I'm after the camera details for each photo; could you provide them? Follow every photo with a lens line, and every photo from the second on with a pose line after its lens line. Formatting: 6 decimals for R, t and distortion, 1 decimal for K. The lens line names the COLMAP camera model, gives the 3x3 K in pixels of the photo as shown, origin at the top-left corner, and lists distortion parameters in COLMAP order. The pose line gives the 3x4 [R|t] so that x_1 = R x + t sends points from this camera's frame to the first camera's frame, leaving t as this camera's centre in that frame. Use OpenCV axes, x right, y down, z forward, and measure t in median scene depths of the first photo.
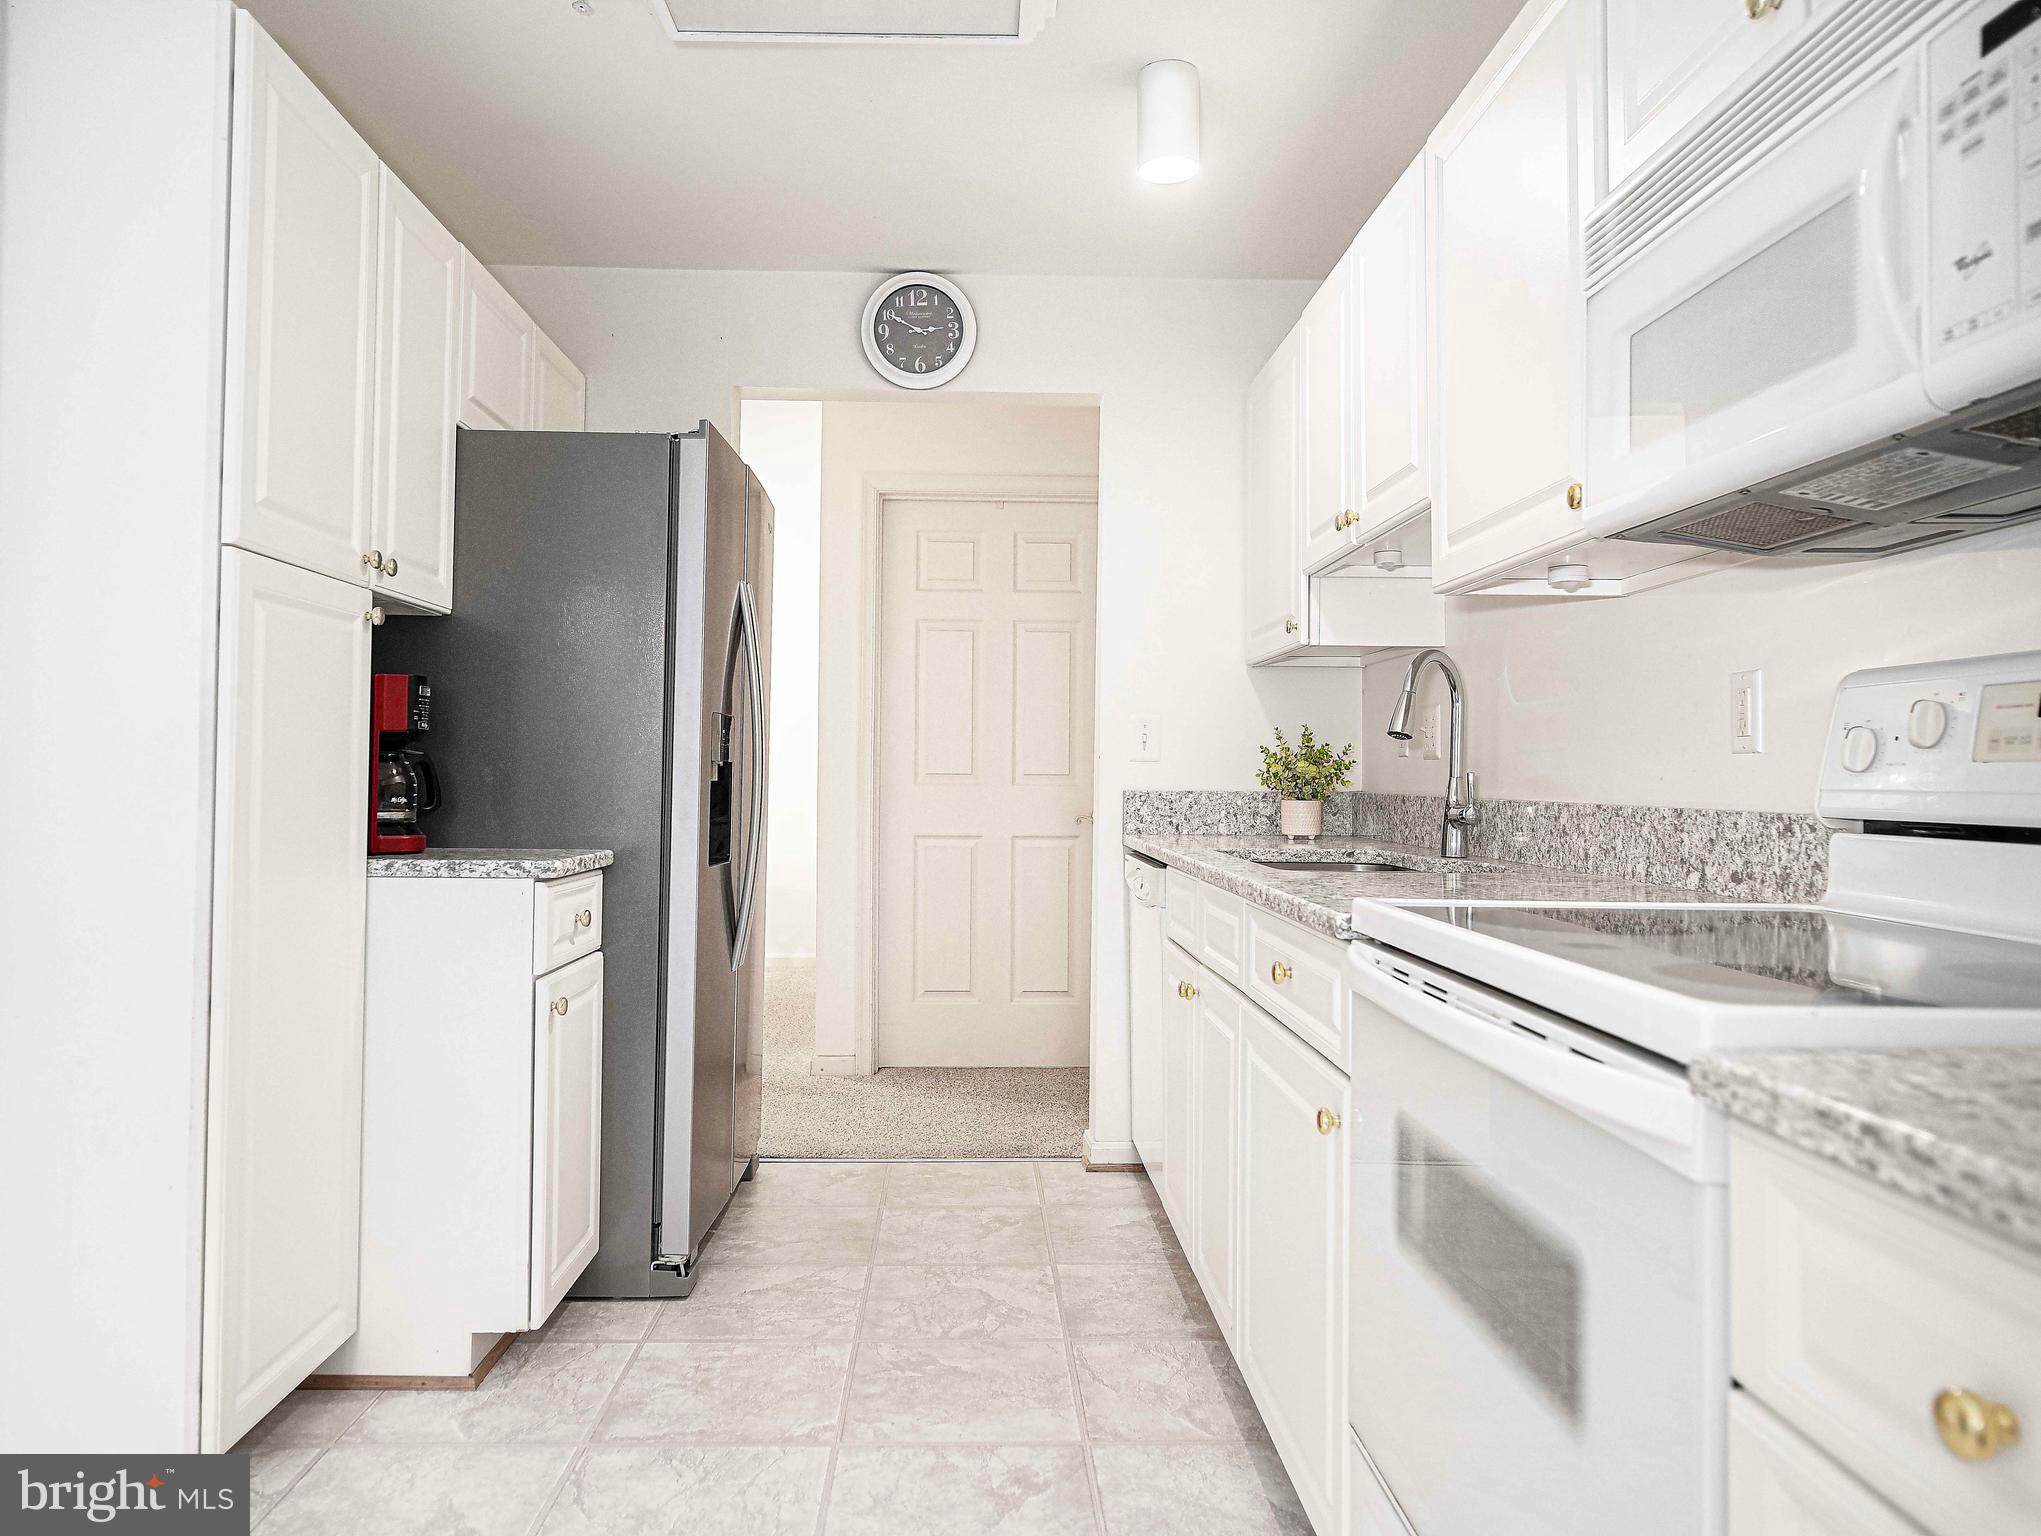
lens RADIAL K [[1363.8, 0, 1019.7], [0, 1363.8, 758.5], [0, 0, 1]] dist [-0.003711, -0.000198]
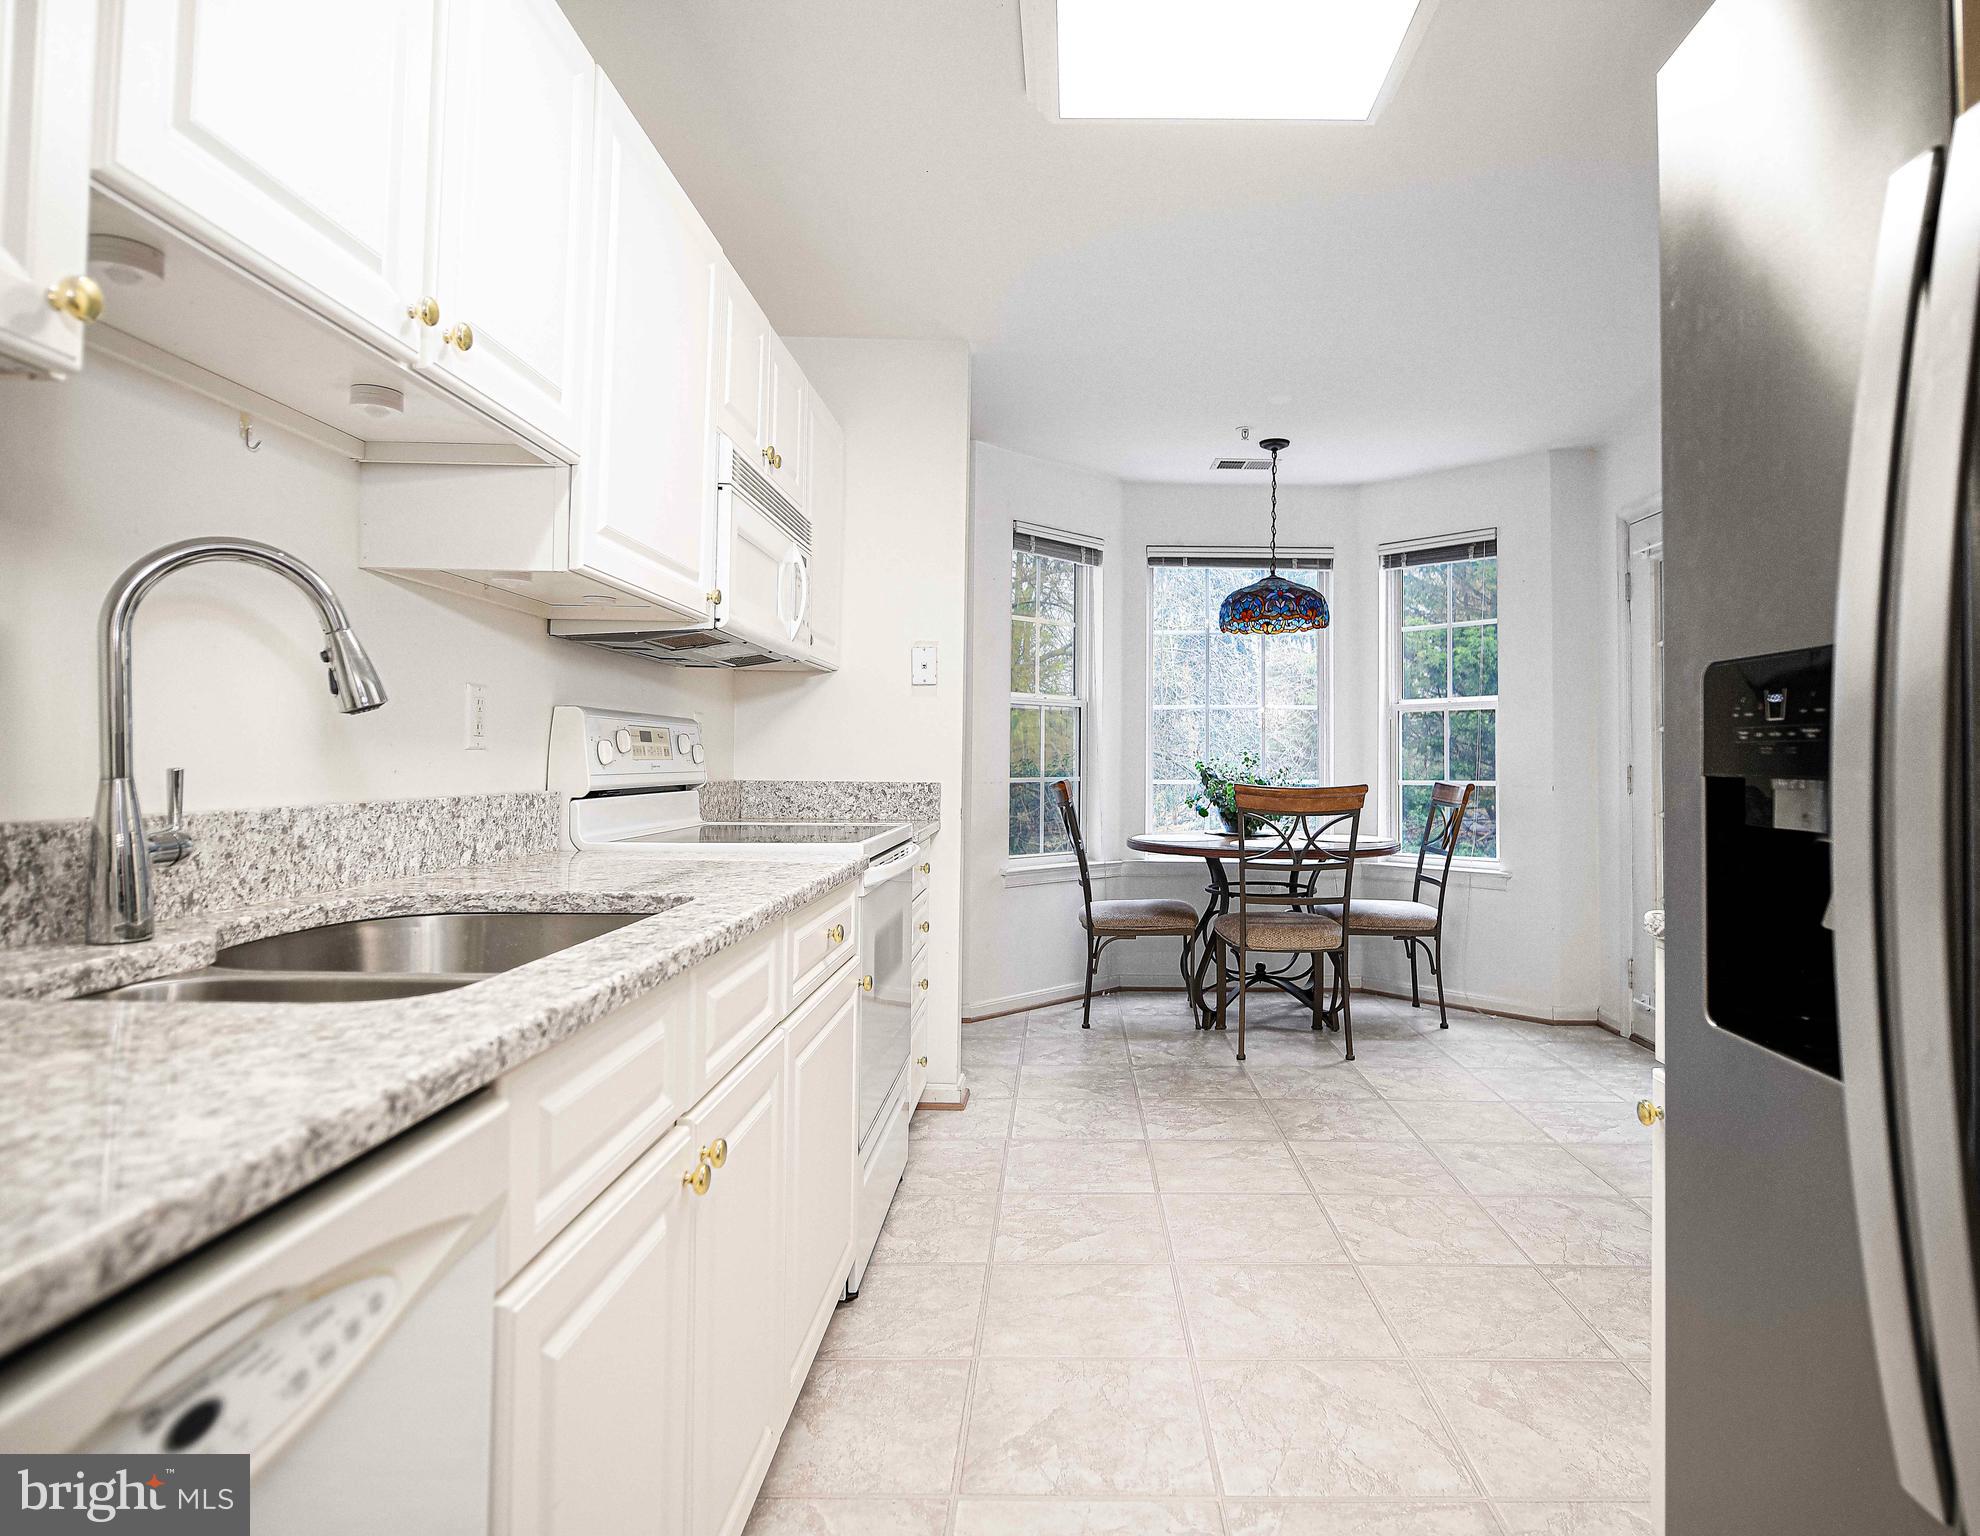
lens RADIAL K [[1207.3, 0, 1002.9], [0, 1207.3, 762.0], [0, 0, 1]] dist [-0.005983, -0.001297]
pose [[-0.995619, -0.018951, 0.091564, -0.052154], [-0.019796, 0.999769, -0.008333, 0.006637], [-0.091385, -0.010109, -0.995764, 1.880966]]
